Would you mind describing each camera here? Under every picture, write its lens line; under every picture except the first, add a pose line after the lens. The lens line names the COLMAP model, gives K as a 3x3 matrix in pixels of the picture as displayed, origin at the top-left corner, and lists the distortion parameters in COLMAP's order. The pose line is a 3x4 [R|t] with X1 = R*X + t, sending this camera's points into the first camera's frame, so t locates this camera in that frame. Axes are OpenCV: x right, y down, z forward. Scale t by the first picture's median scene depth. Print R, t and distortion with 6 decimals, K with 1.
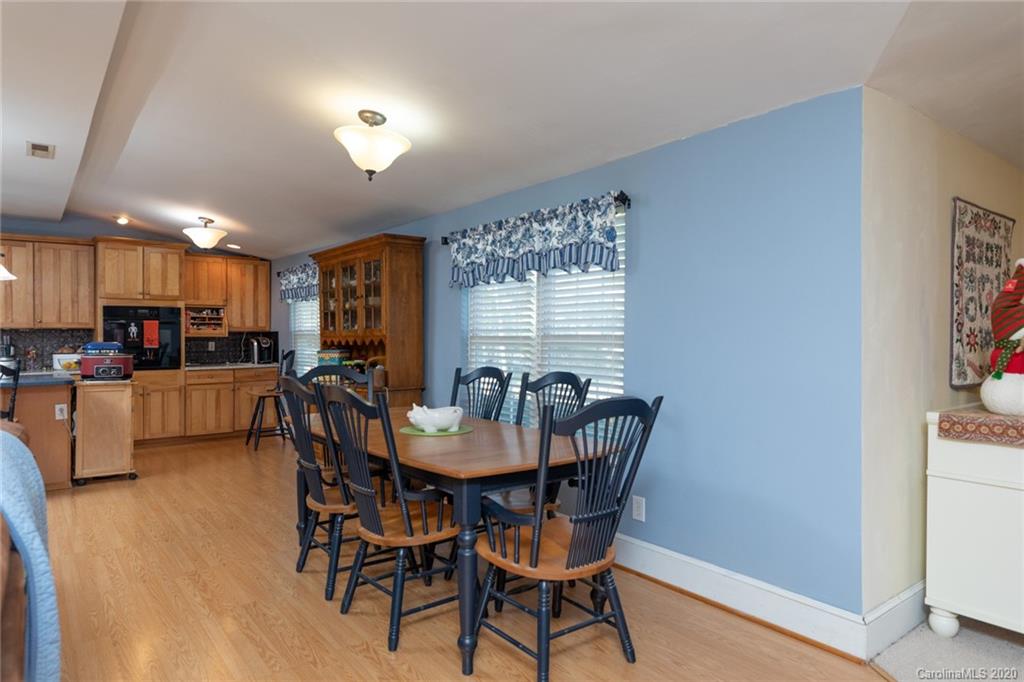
lens RADIAL K [[622.2, 0, 508.2], [0, 622.2, 336.5], [0, 0, 1]] dist [0.005740, -0.001069]
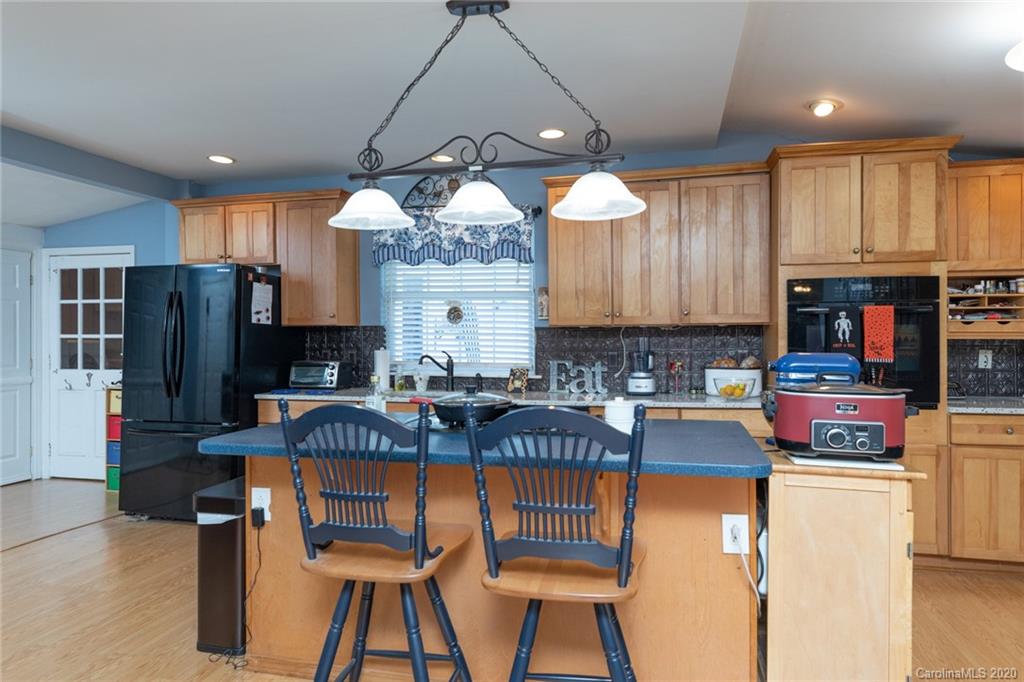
lens RADIAL K [[647.7, 0, 516.1], [0, 647.7, 337.8], [0, 0, 1]] dist [0.006033, -0.000048]
pose [[0.621561, -0.000949, -0.783366, -0.360500], [0.000319, 0.999999, -0.000958, -0.000470], [0.783366, 0.000346, 0.621561, 0.477987]]
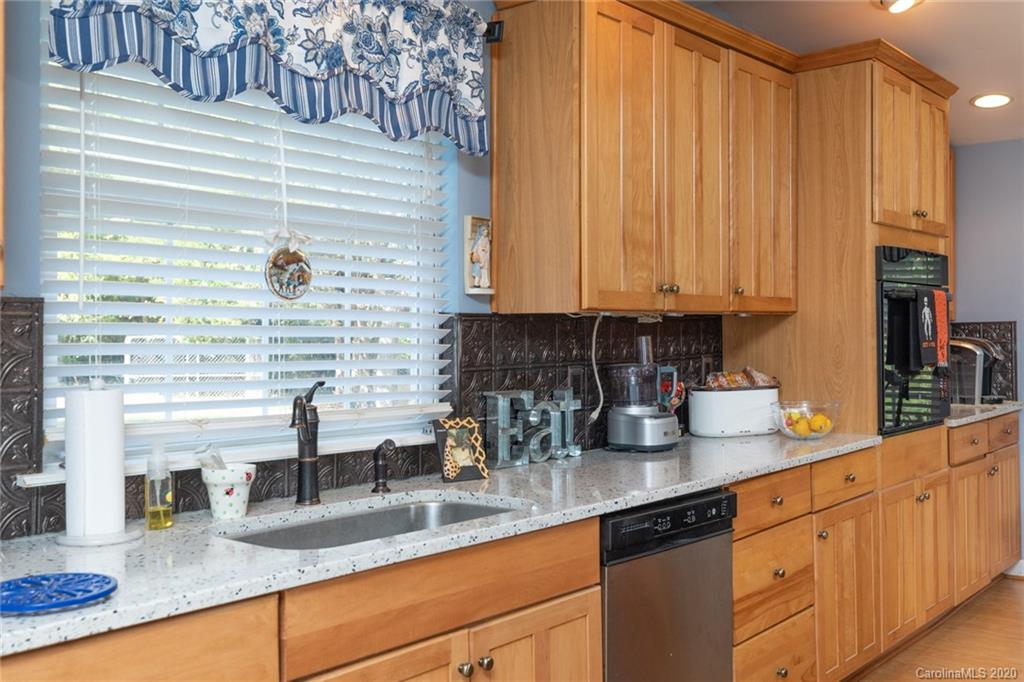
lens RADIAL K [[1026.3, 0, 509.5], [0, 1026.3, 331.7], [0, 0, 1]] dist [0.025021, 0.000000]
pose [[0.981240, -0.007230, 0.192654, -0.950277], [0.008835, 0.999933, -0.007474, -0.000785], [-0.192587, 0.009036, 0.981238, 0.481100]]
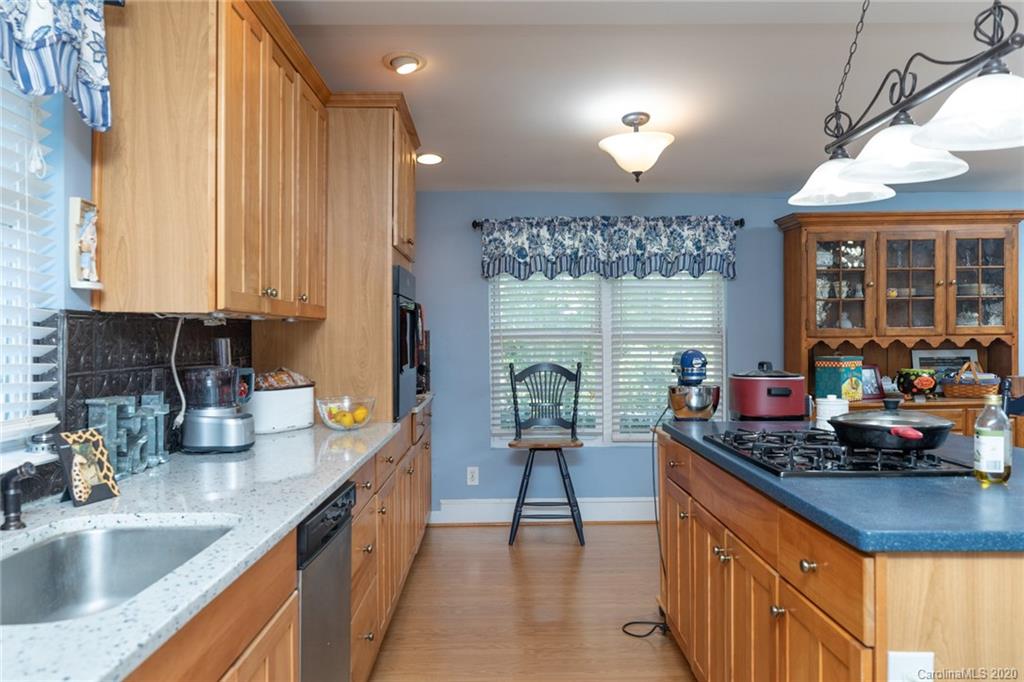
lens RADIAL K [[842.7, 0, 513.4], [0, 842.7, 350.3], [0, 0, 1]] dist [0.039430, -0.016002]
pose [[0.608530, -0.010327, 0.793464, -1.036840], [0.004018, 0.999943, 0.009933, 0.000433], [-0.793521, -0.002856, 0.608536, 0.594817]]
